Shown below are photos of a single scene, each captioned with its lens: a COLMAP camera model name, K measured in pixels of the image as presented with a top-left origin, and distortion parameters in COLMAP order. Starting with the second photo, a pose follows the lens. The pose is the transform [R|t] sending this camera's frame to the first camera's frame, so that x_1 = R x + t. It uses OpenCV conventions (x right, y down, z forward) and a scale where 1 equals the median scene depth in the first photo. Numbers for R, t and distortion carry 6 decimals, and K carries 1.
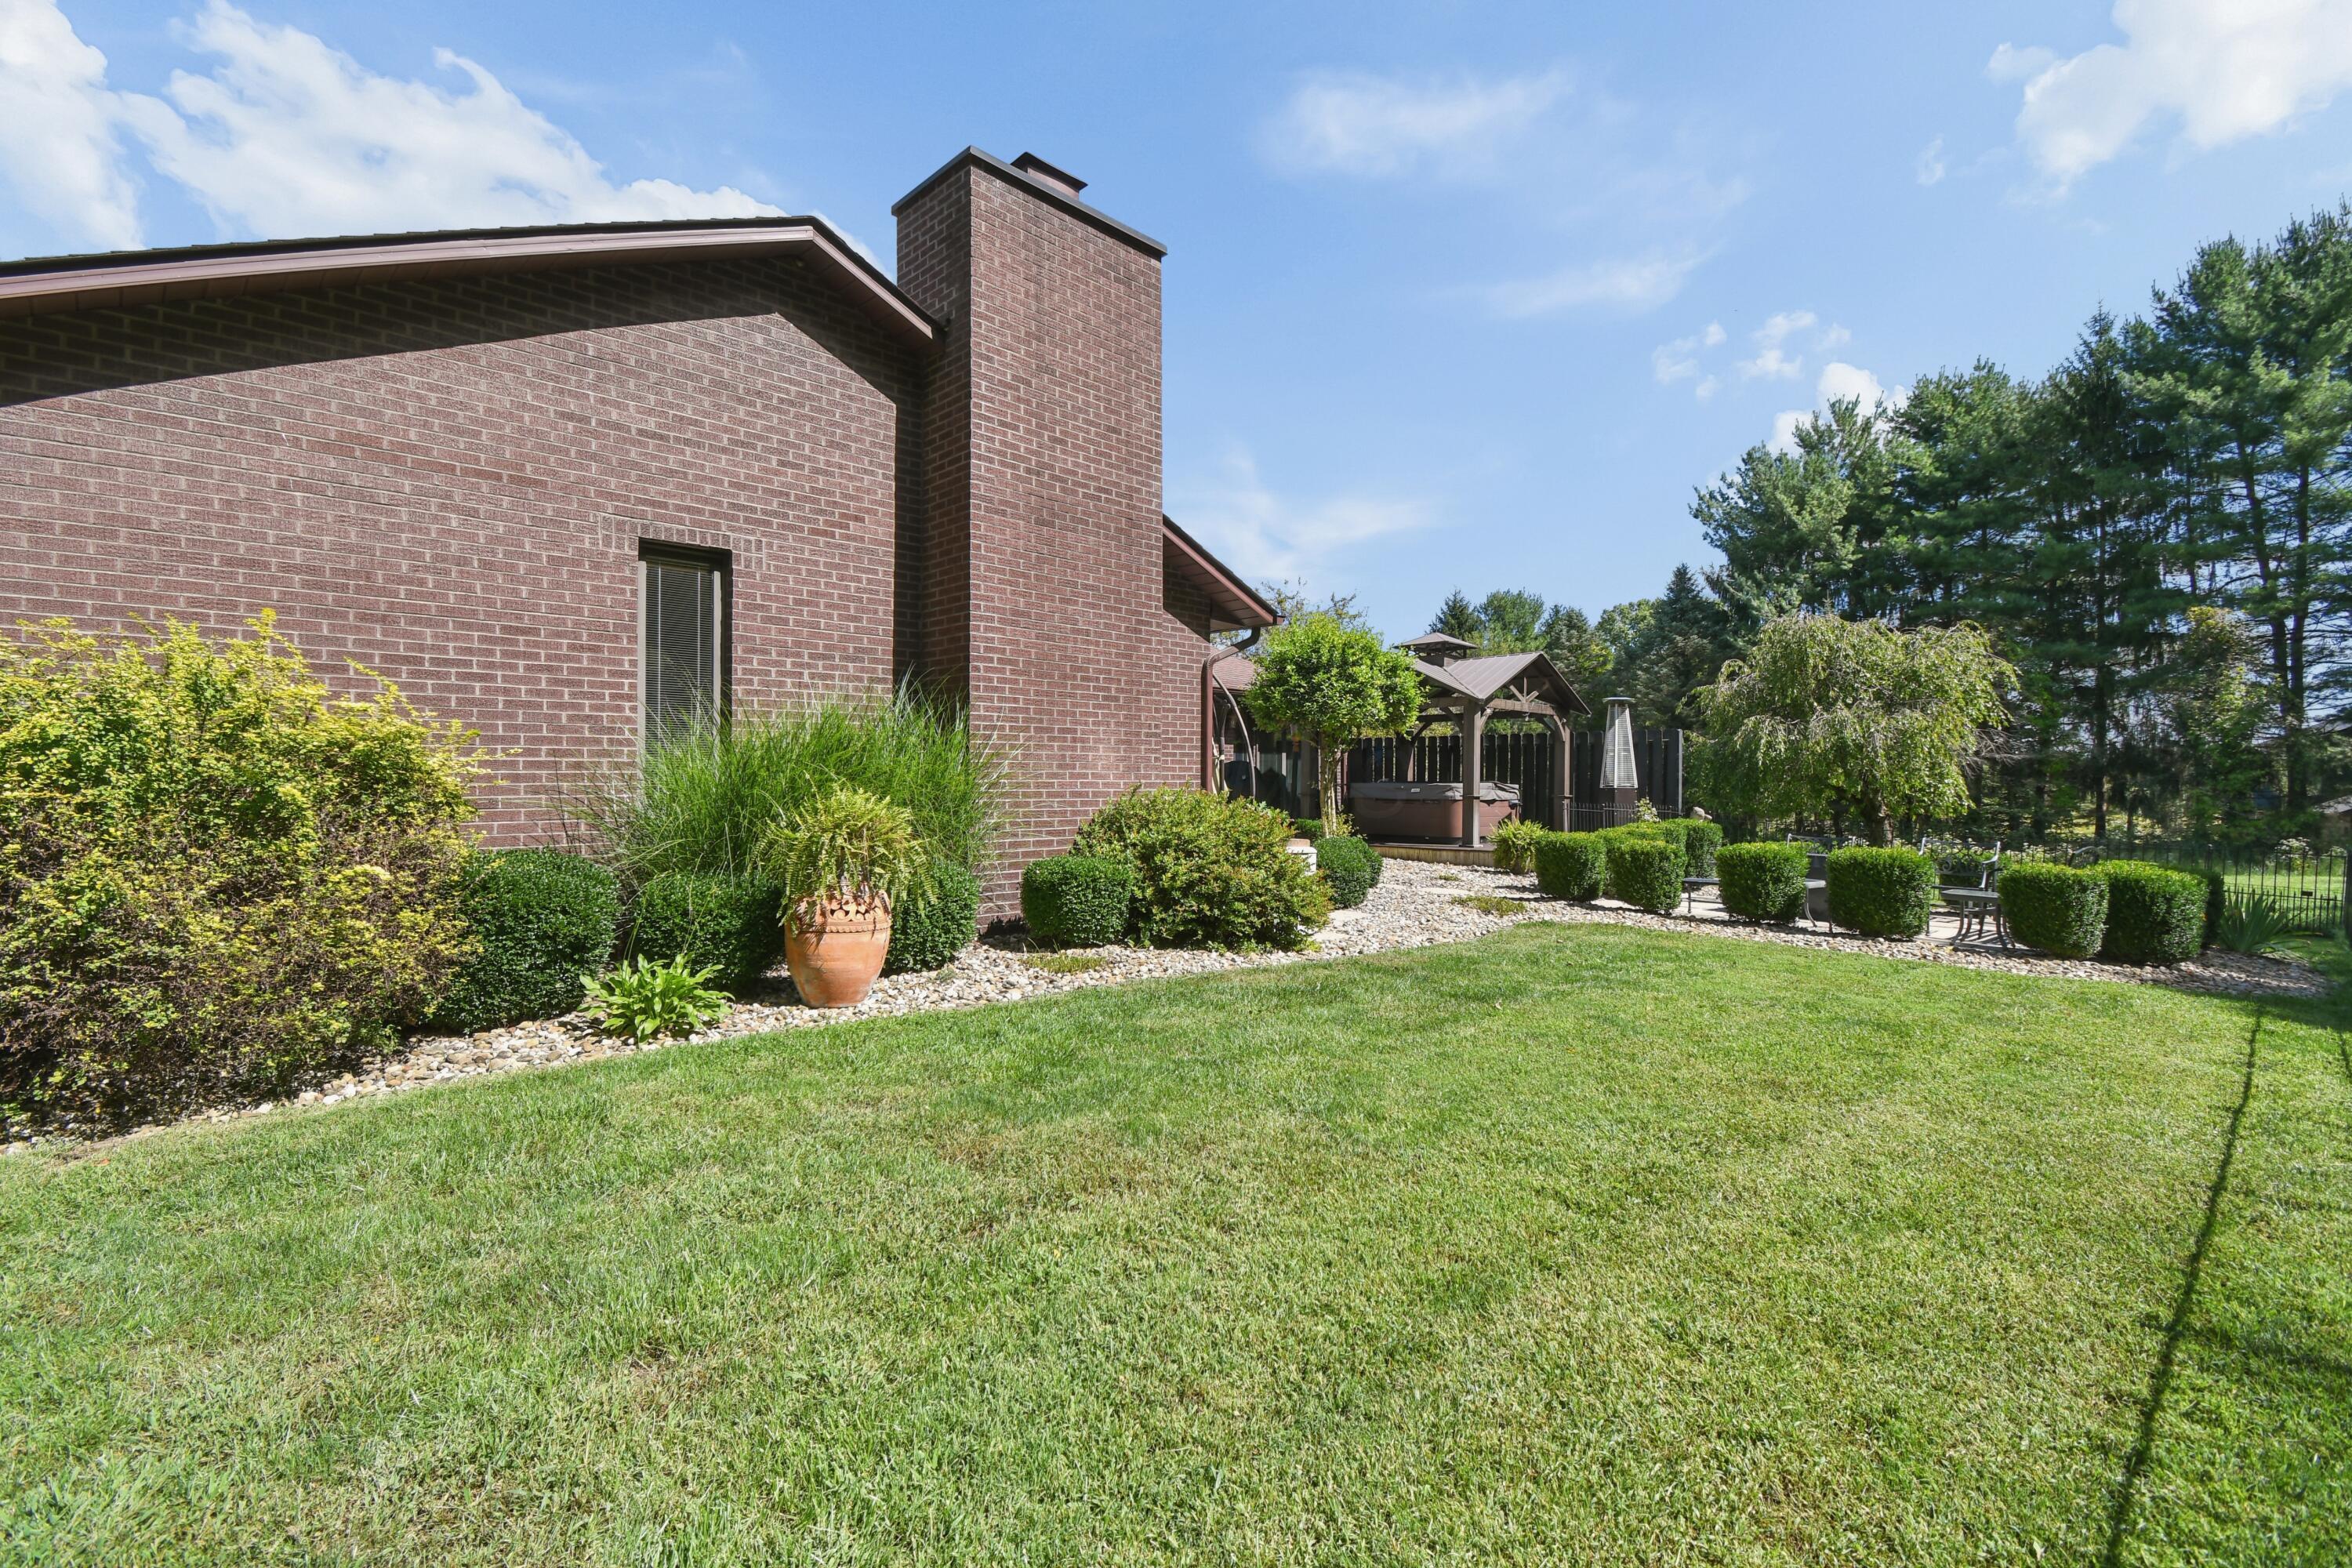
lens RADIAL K [[1034.0, 0, 1176.0], [0, 1034.0, 784.0], [0, 0, 1]] dist [0.040924, -0.037791]
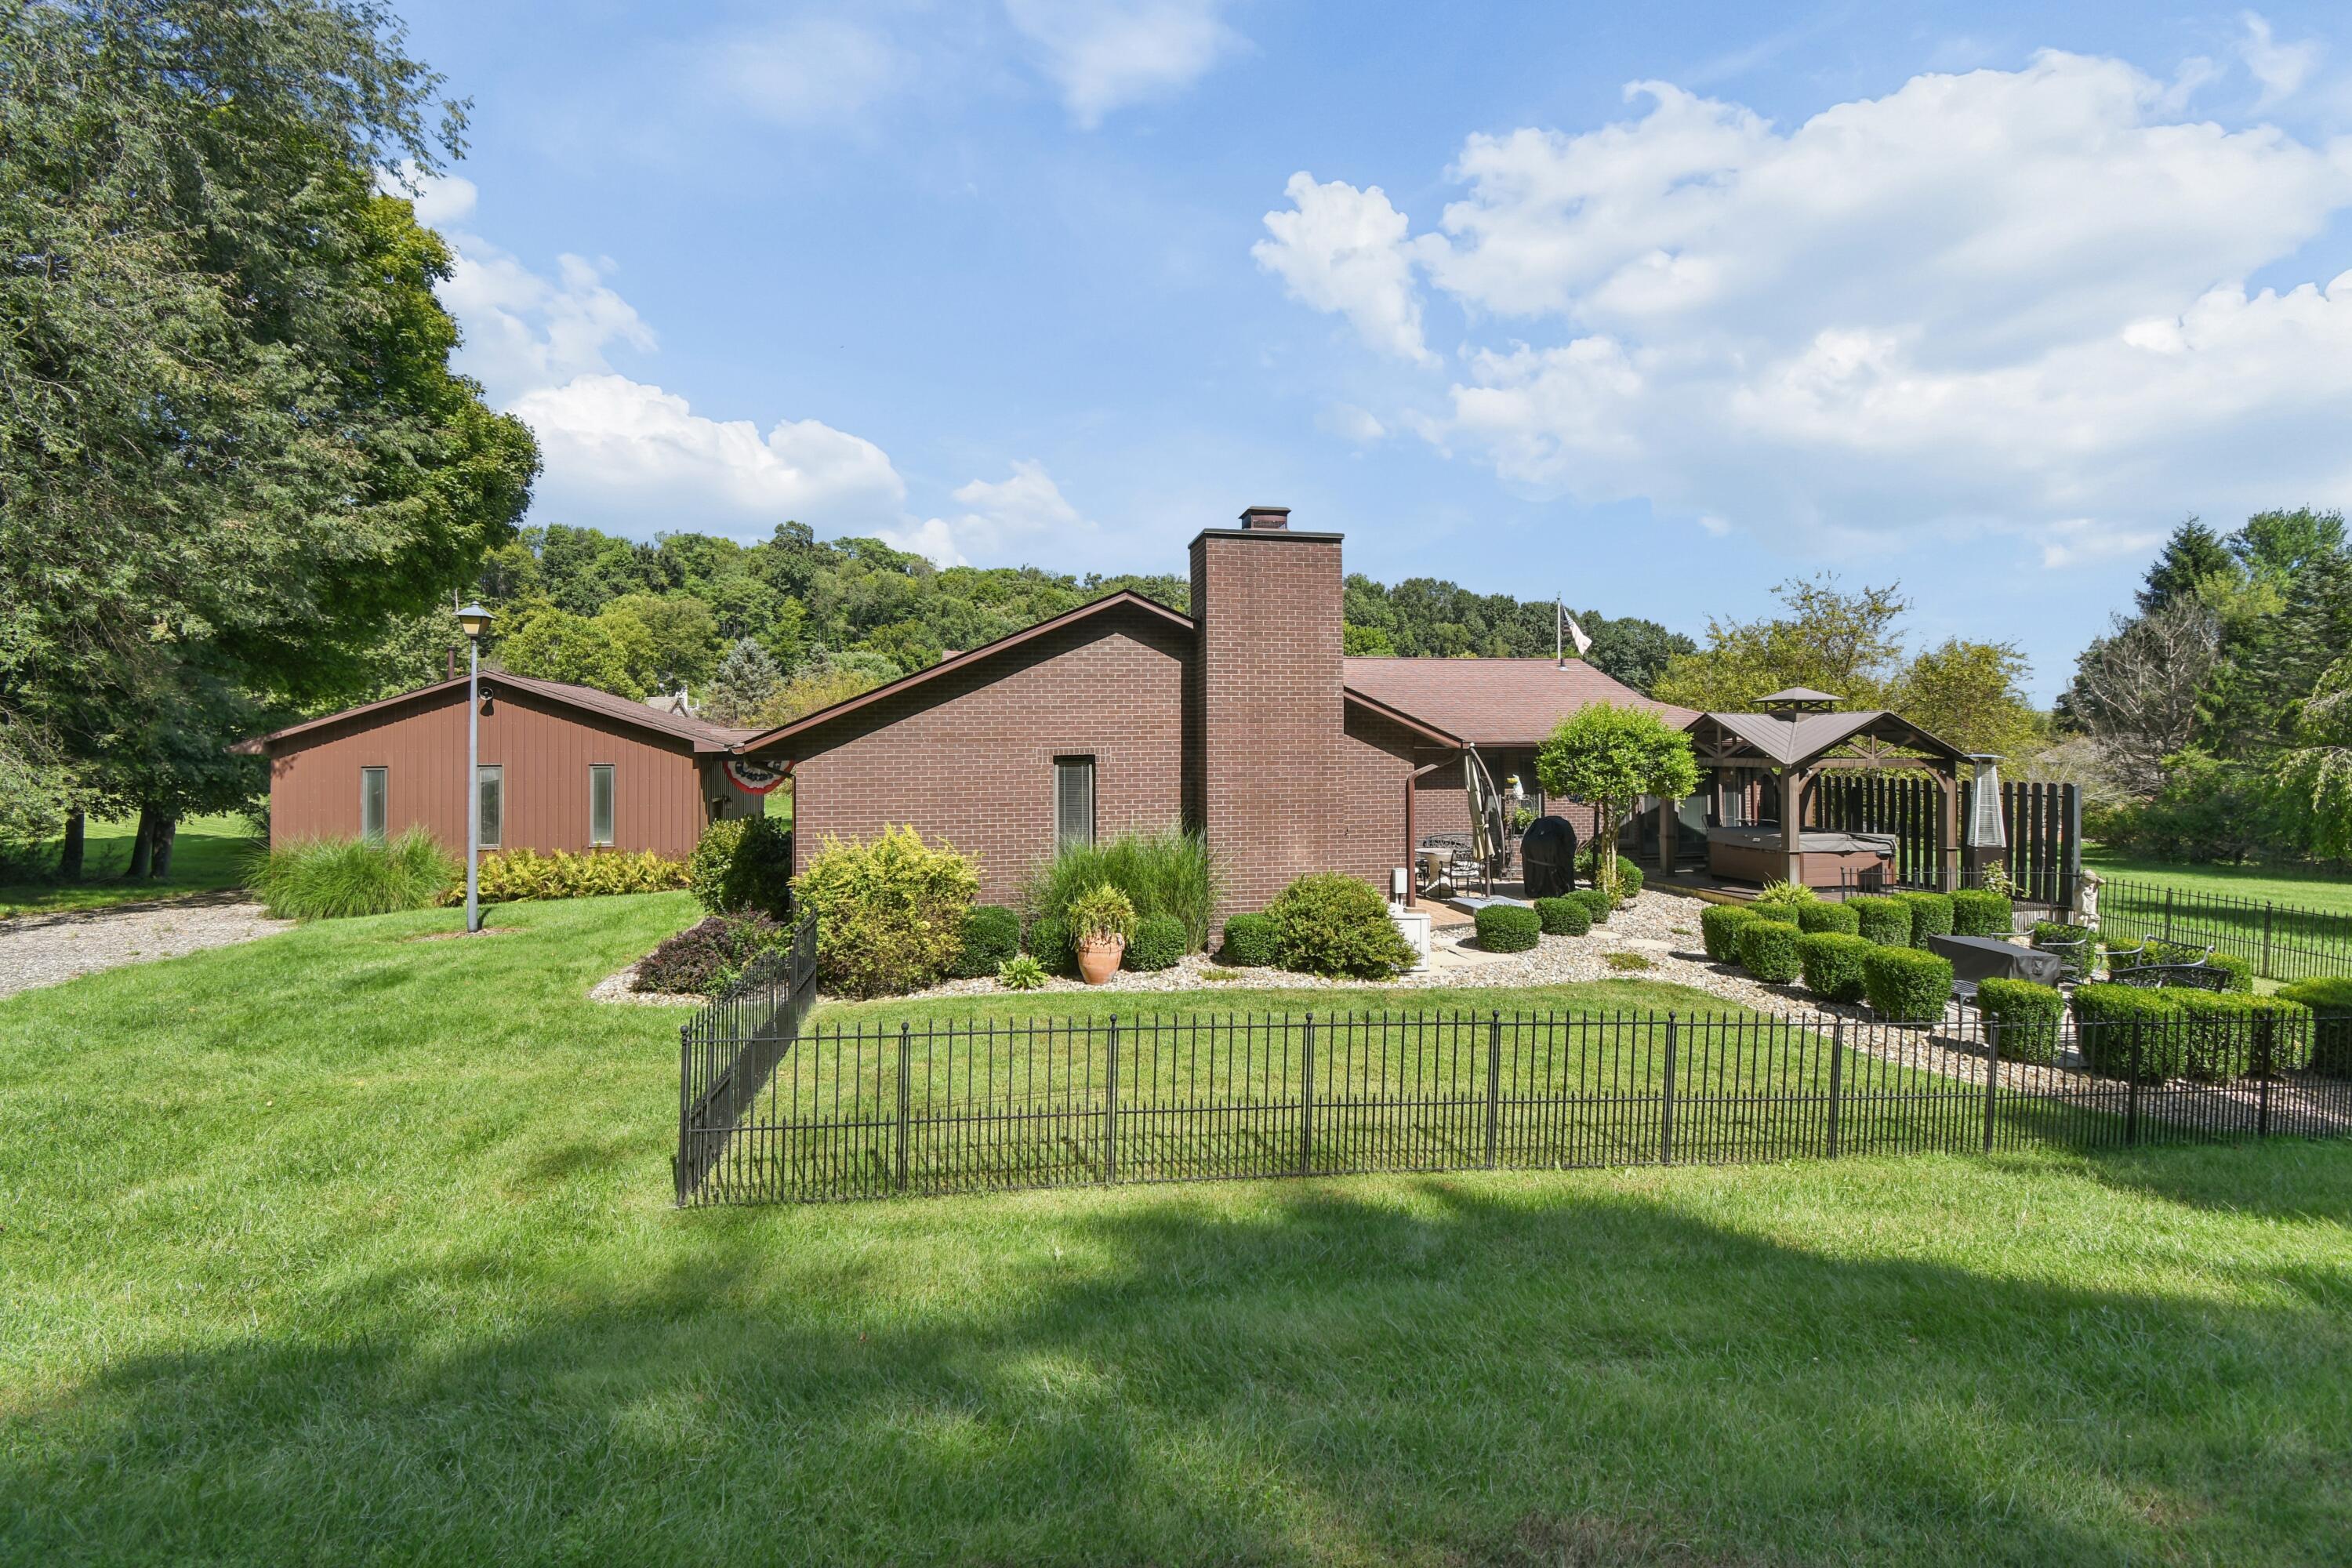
lens RADIAL K [[1034.0, 0, 1176.0], [0, 1034.0, 784.0], [0, 0, 1]] dist [0.040924, -0.037791]
pose [[0.832558, 0.010543, -0.553838, 0.824961], [0.007851, 0.999494, 0.030828, -0.225401], [0.553882, -0.030015, 0.832054, -0.602228]]
